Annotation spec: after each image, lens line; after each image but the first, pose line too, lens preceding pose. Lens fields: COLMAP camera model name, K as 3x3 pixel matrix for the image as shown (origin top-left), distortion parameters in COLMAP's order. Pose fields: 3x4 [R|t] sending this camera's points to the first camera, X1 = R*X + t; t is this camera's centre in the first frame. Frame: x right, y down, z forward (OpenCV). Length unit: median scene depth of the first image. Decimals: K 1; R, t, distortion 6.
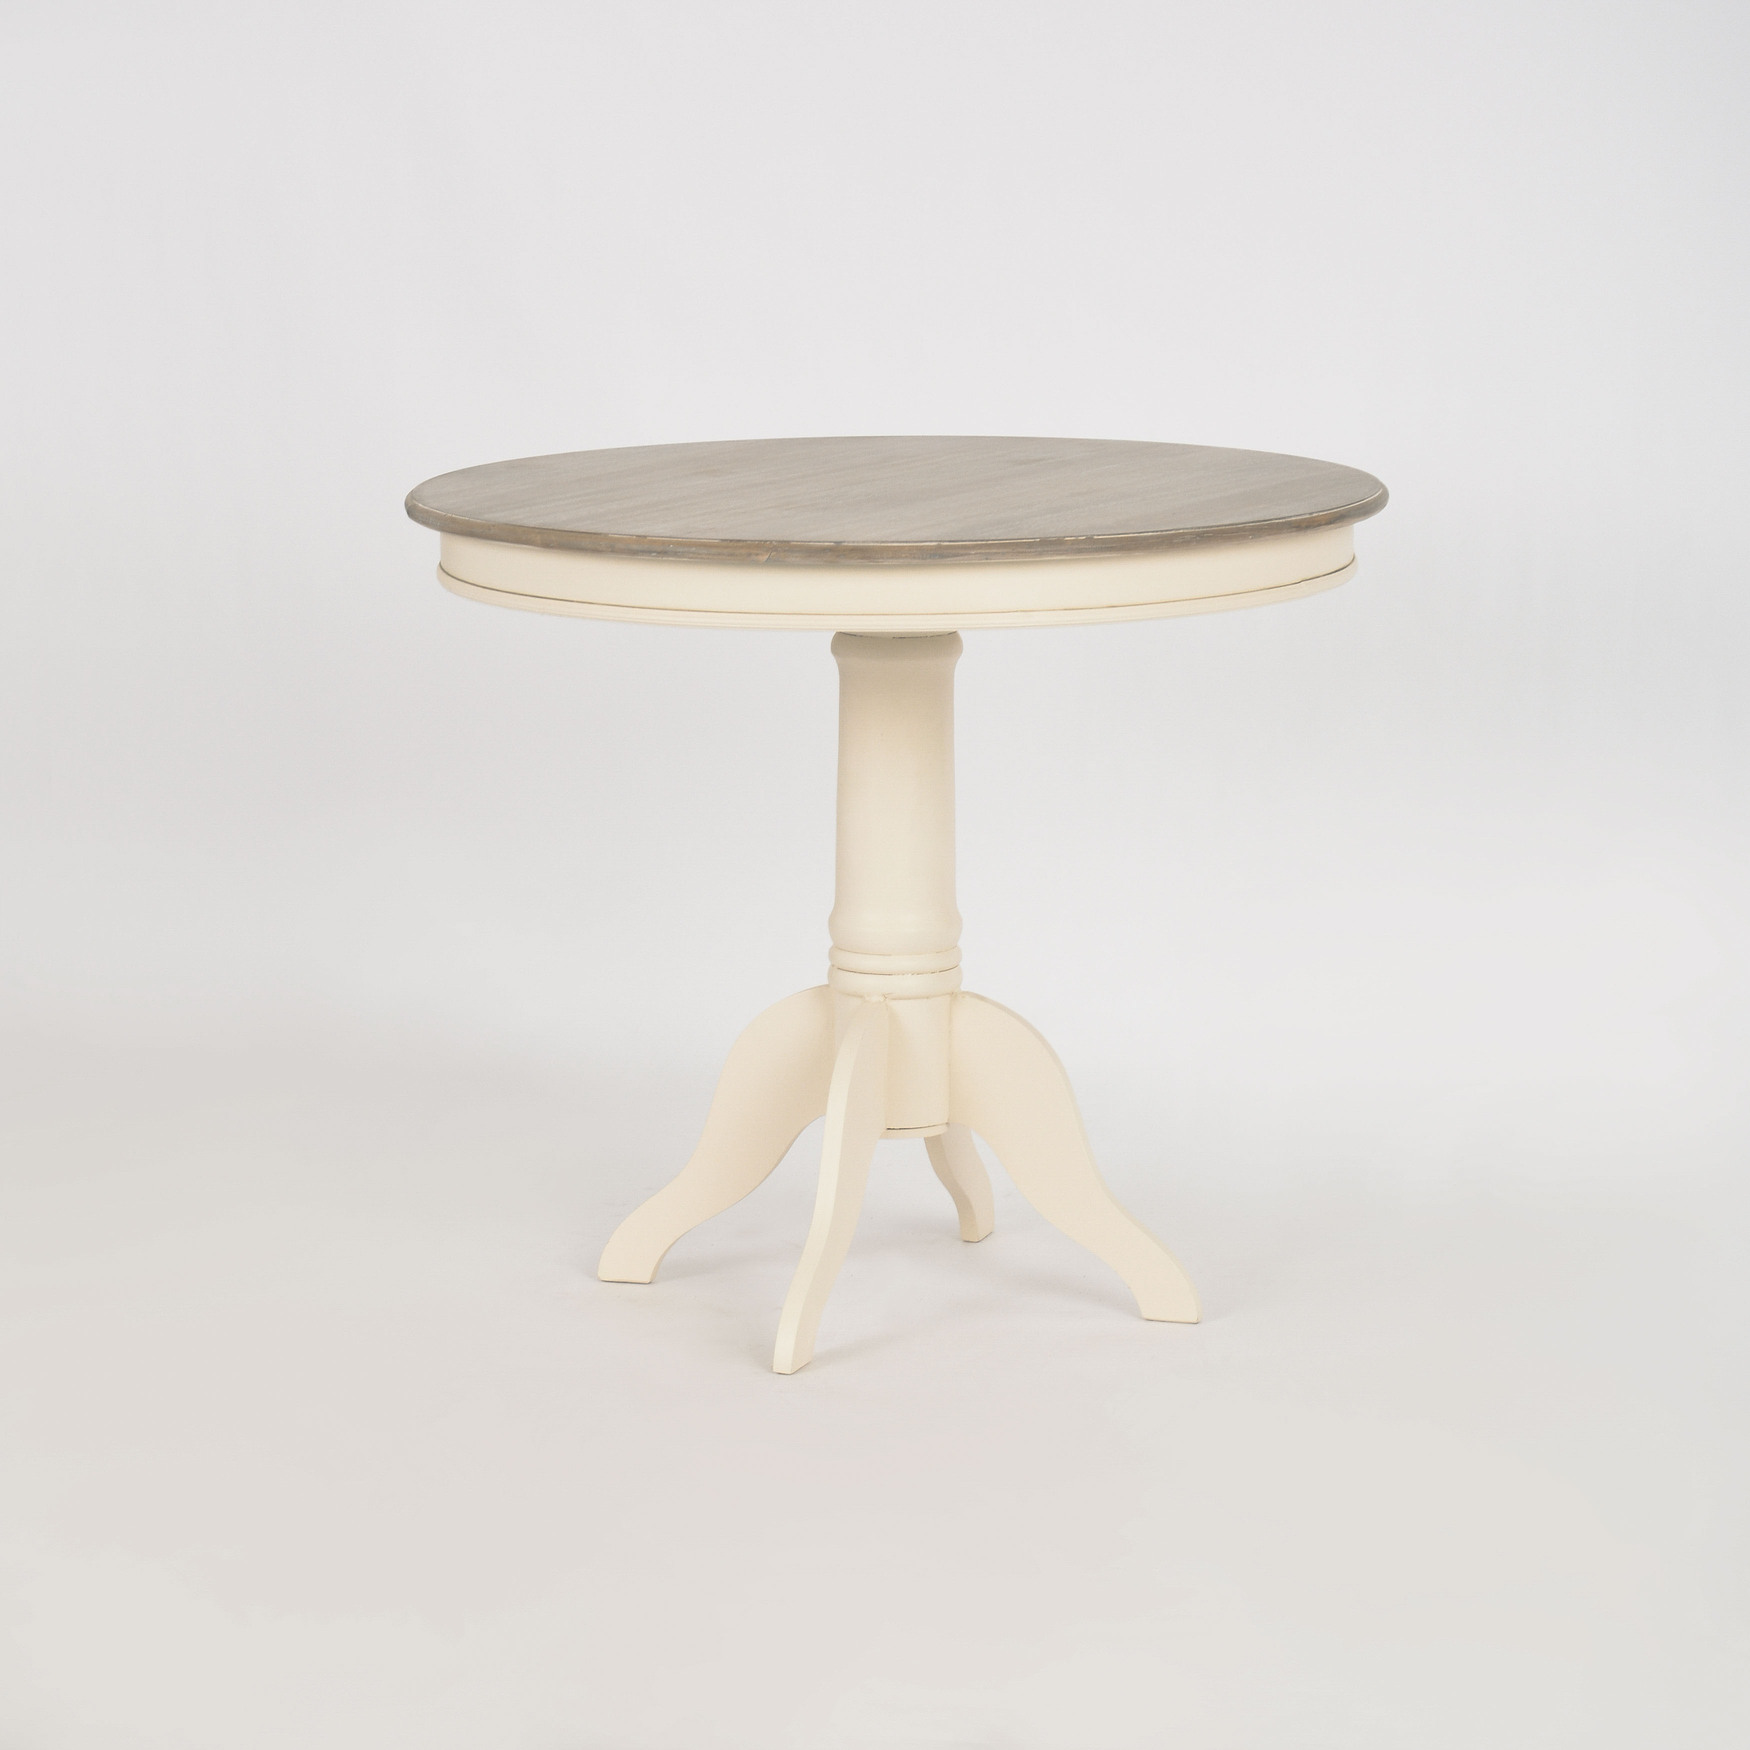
lens RADIAL K [[5647.5, 0, 871.3], [0, 5647.5, 875.1], [0, 0, 1]] dist [0.241206, 0.000000]
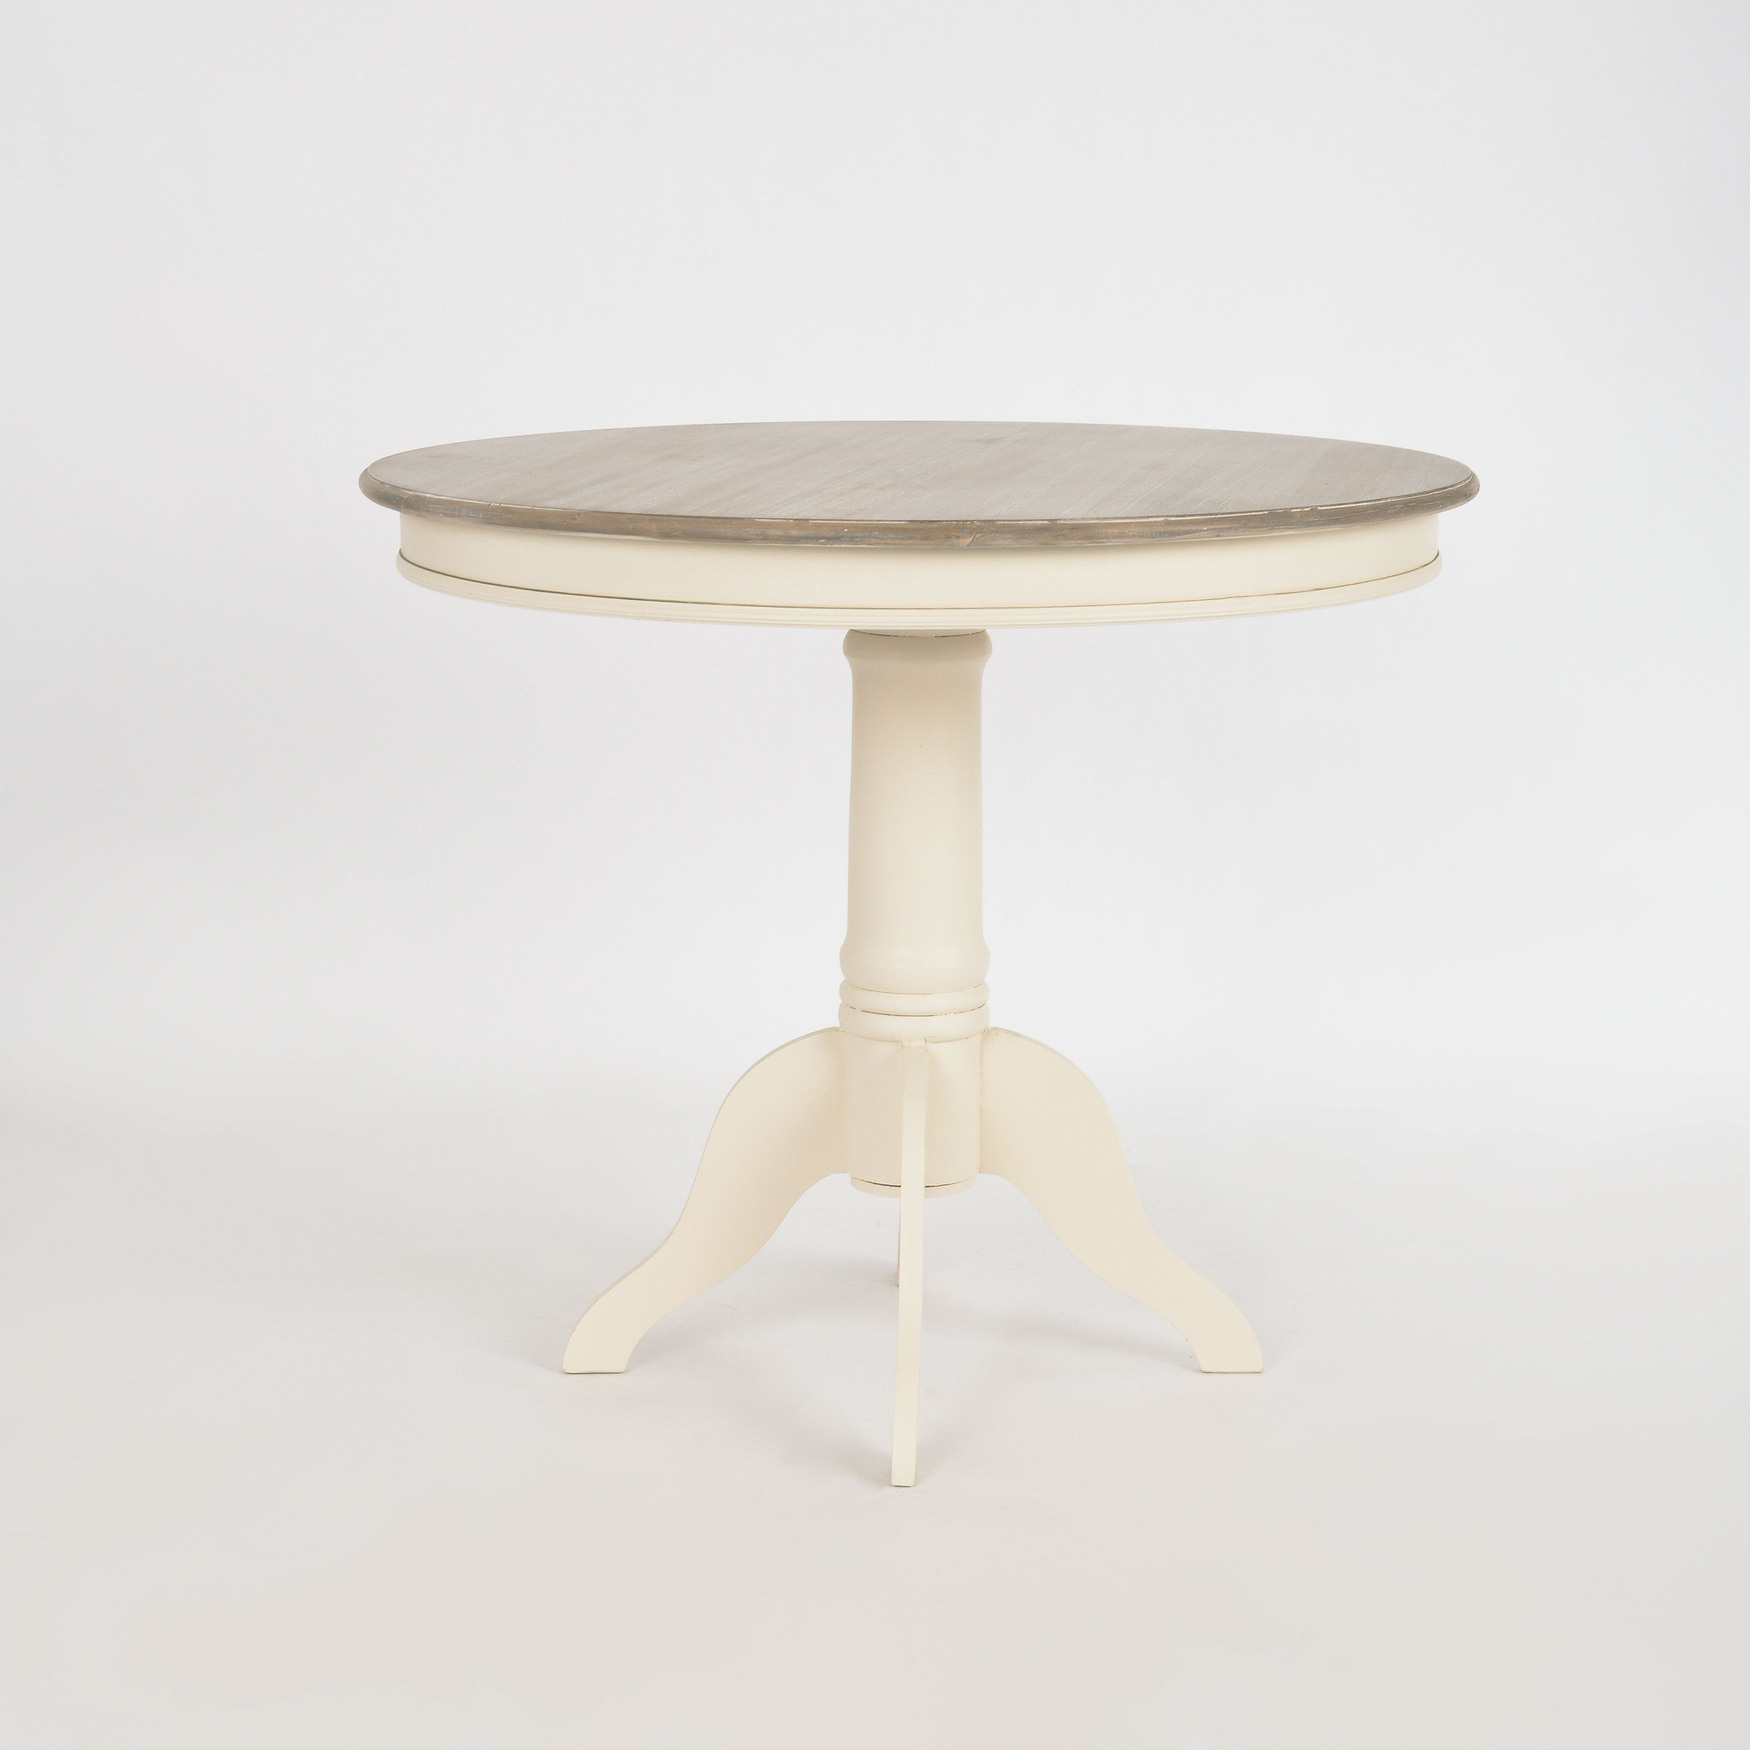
lens RADIAL K [[3816.6, 0, 849.1], [0, 3816.6, 937.7], [0, 0, 1]] dist [0.069905, 0.000000]
pose [[0.947977, -0.056014, 0.313372, -0.204846], [0.044871, 0.998081, 0.042666, -0.021736], [-0.315161, -0.026385, 0.948672, 0.451218]]
